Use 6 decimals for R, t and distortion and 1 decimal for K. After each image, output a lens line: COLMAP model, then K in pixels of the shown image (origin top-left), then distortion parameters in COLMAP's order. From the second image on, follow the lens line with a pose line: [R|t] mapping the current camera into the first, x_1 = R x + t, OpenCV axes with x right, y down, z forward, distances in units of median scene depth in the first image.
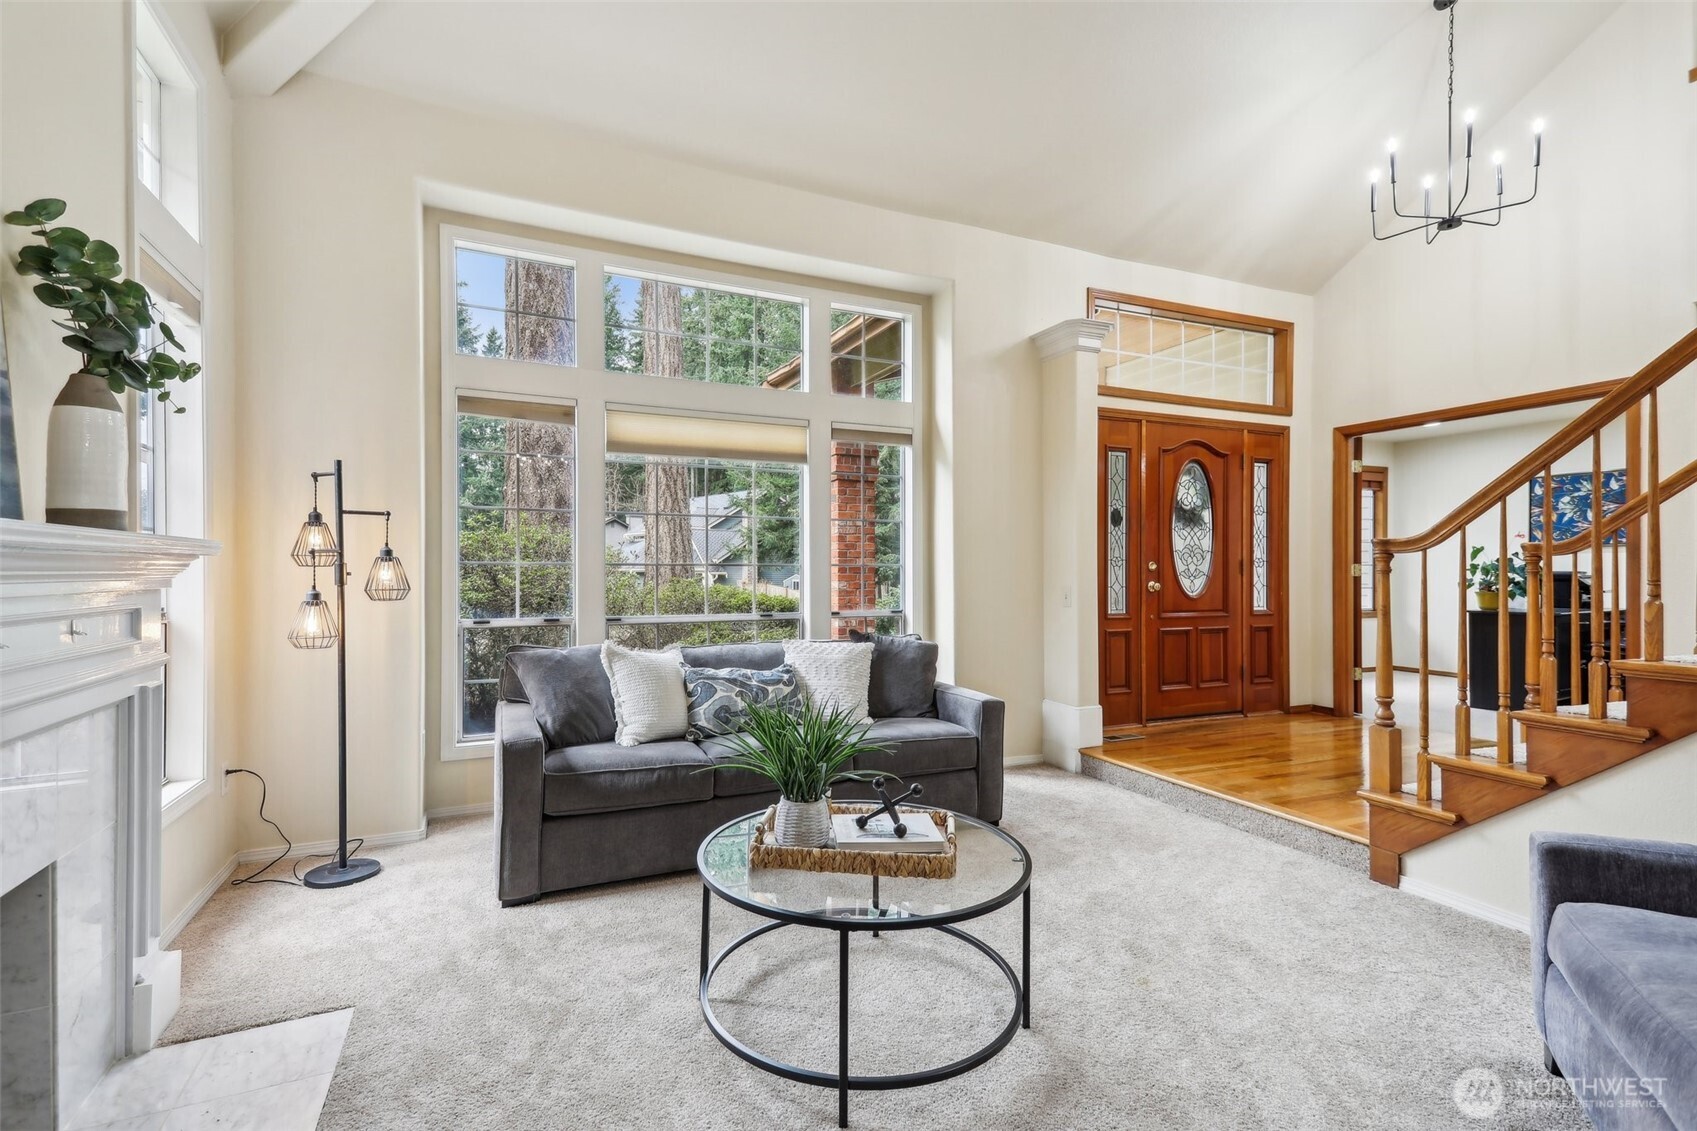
lens RADIAL K [[782.0, 0, 855.1], [0, 782.0, 570.7], [0, 0, 1]] dist [0.047623, -0.013708]
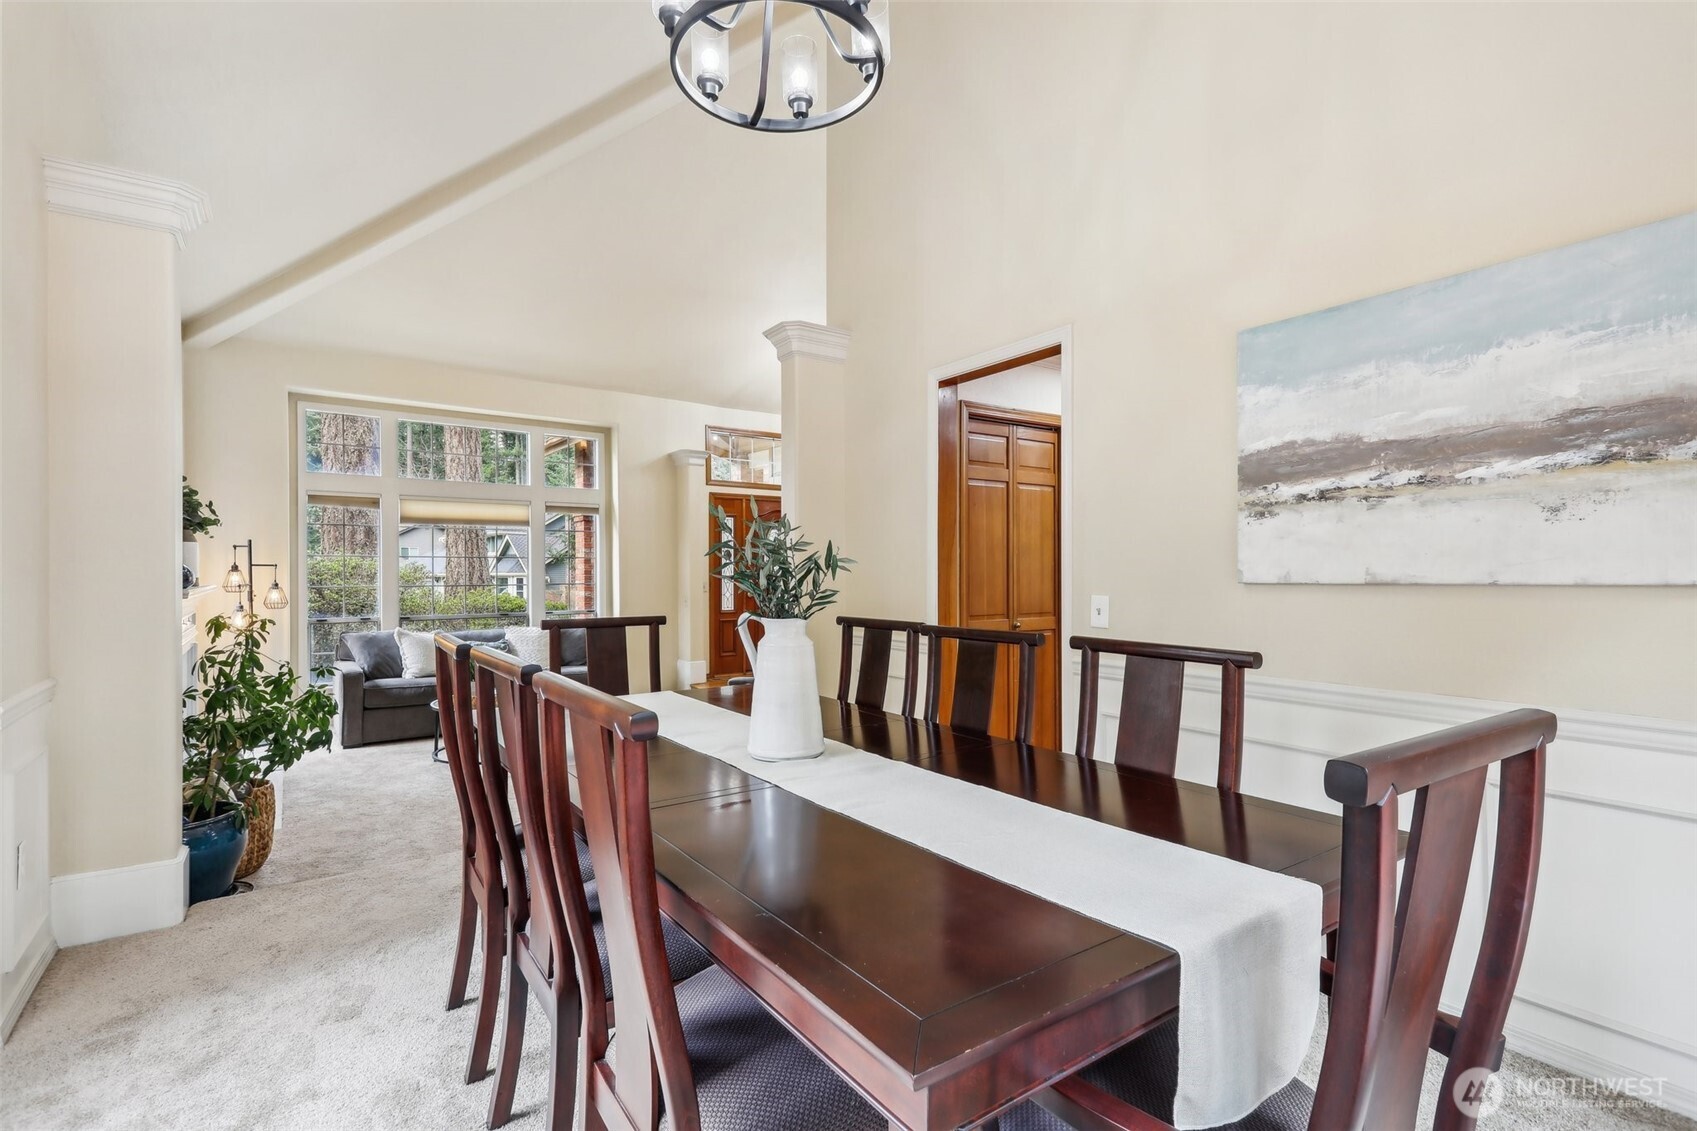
lens RADIAL K [[782.0, 0, 857.3], [0, 782.0, 569.8], [0, 0, 1]] dist [0.047623, -0.013708]
pose [[0.980669, -0.004046, 0.195633, 0.438552], [0.004628, 0.999986, -0.002519, -0.046683], [-0.195620, 0.003375, 0.980674, -1.214625]]
